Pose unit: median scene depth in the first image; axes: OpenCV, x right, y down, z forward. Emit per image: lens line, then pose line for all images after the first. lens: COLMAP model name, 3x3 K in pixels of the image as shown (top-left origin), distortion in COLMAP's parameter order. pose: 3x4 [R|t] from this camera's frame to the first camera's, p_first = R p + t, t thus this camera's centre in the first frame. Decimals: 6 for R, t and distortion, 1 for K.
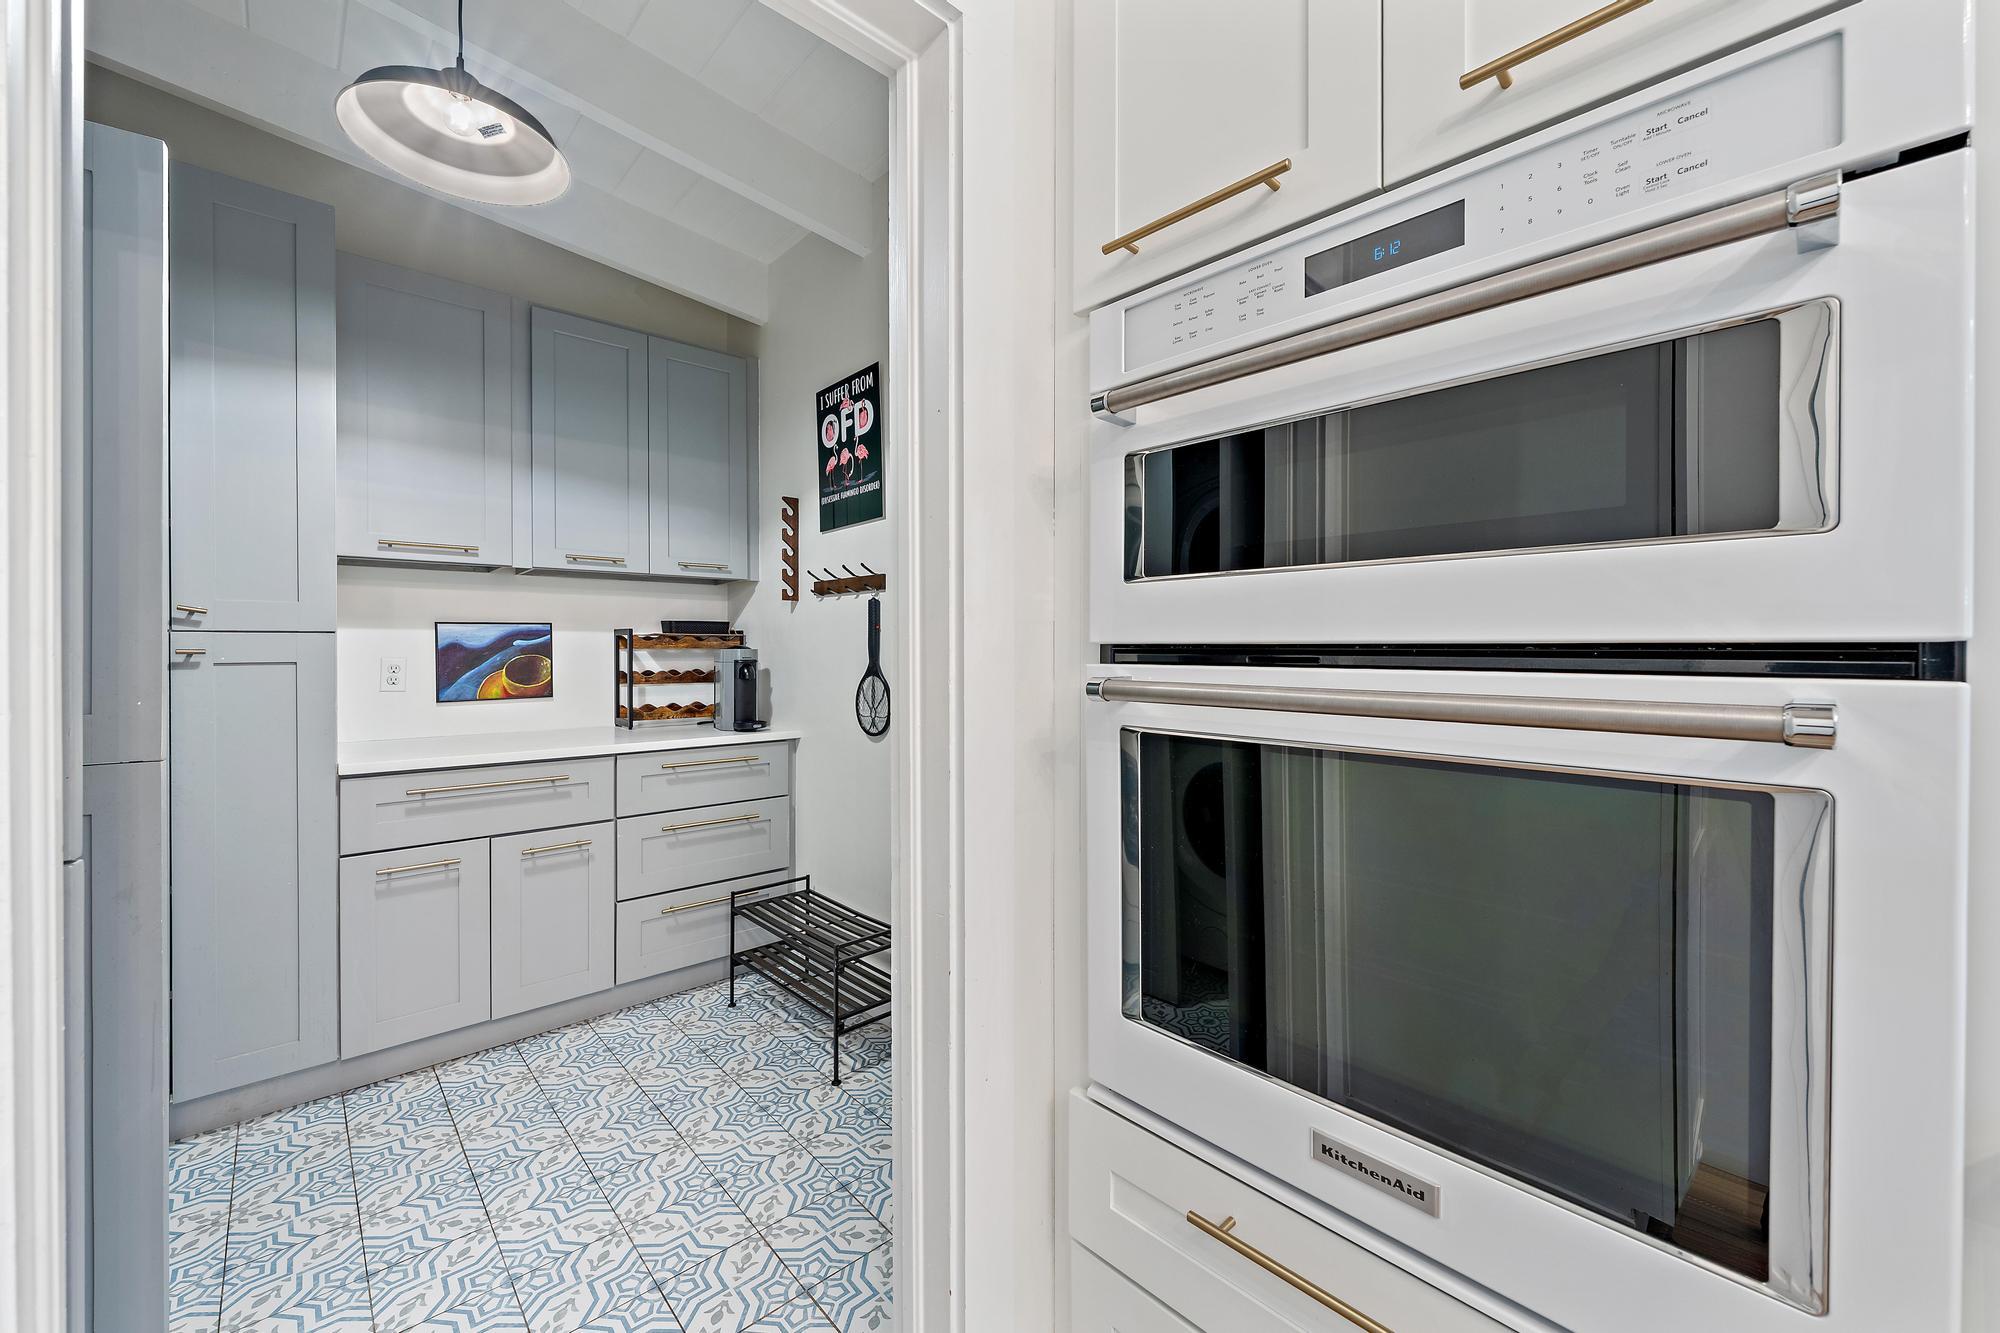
lens RADIAL K [[787.1, 0, 1003.9], [0, 787.1, 660.1], [0, 0, 1]] dist [0.000866, -0.000547]
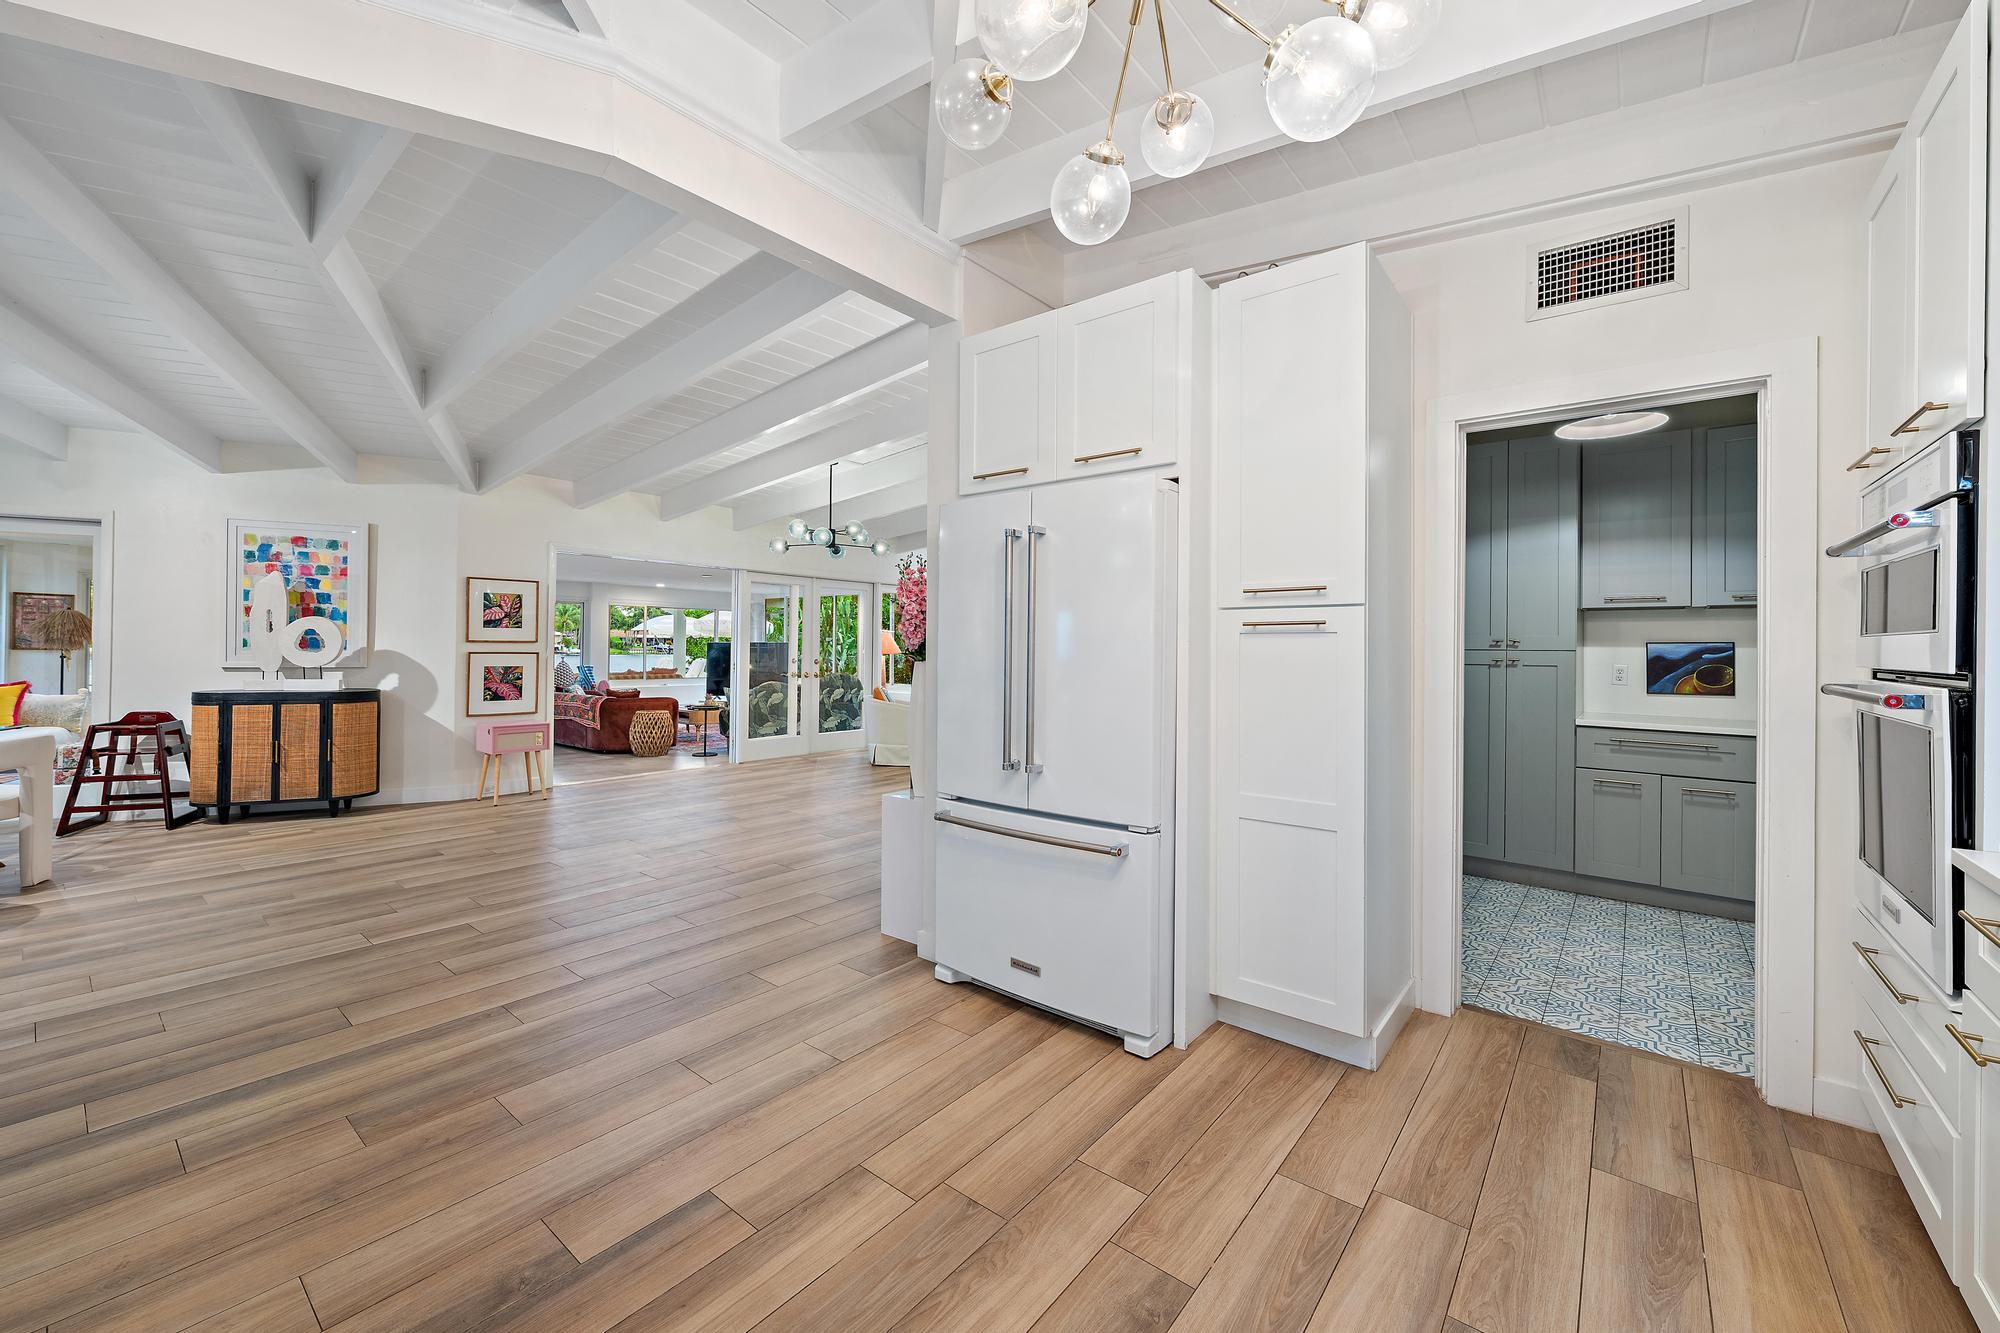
lens RADIAL K [[786.7, 0, 1002.9], [0, 786.7, 643.9], [0, 0, 1]] dist [0.000404, -0.000055]
pose [[0.150553, -0.001854, -0.988600, 0.773184], [-0.022826, 0.999725, -0.005351, -0.008969], [0.988338, 0.023372, 0.150469, -0.619494]]
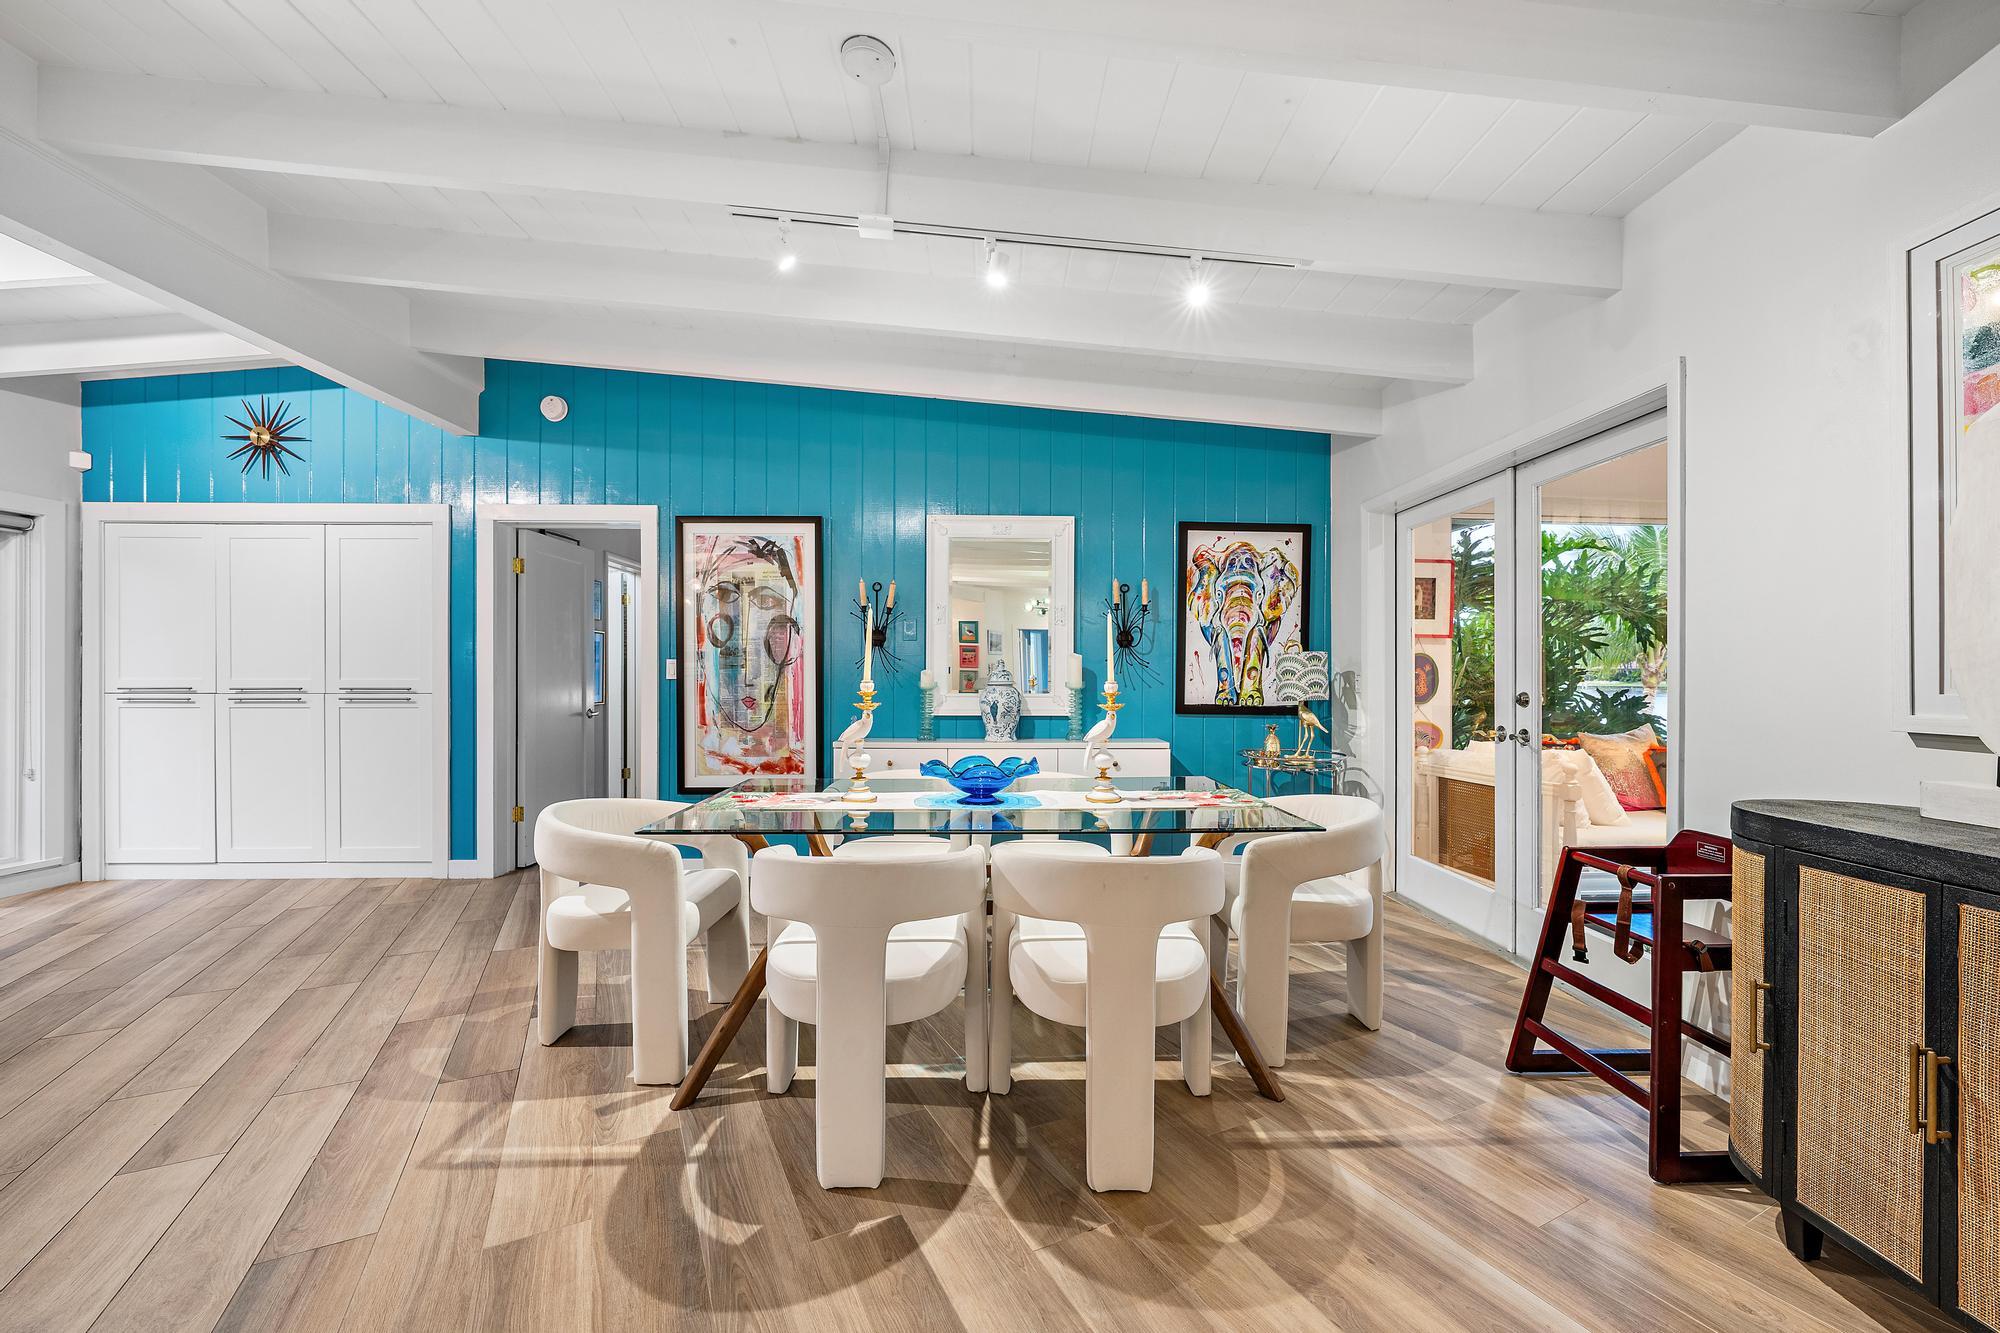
lens RADIAL K [[783.1, 0, 1007.3], [0, 783.1, 674.2], [0, 0, 1]] dist [-0.000777, -0.000483]
pose [[-0.963588, -0.002483, 0.267380, -1.299544], [-0.000231, 0.999964, 0.008453, 0.041384], [-0.267391, 0.008083, -0.963554, -1.646088]]
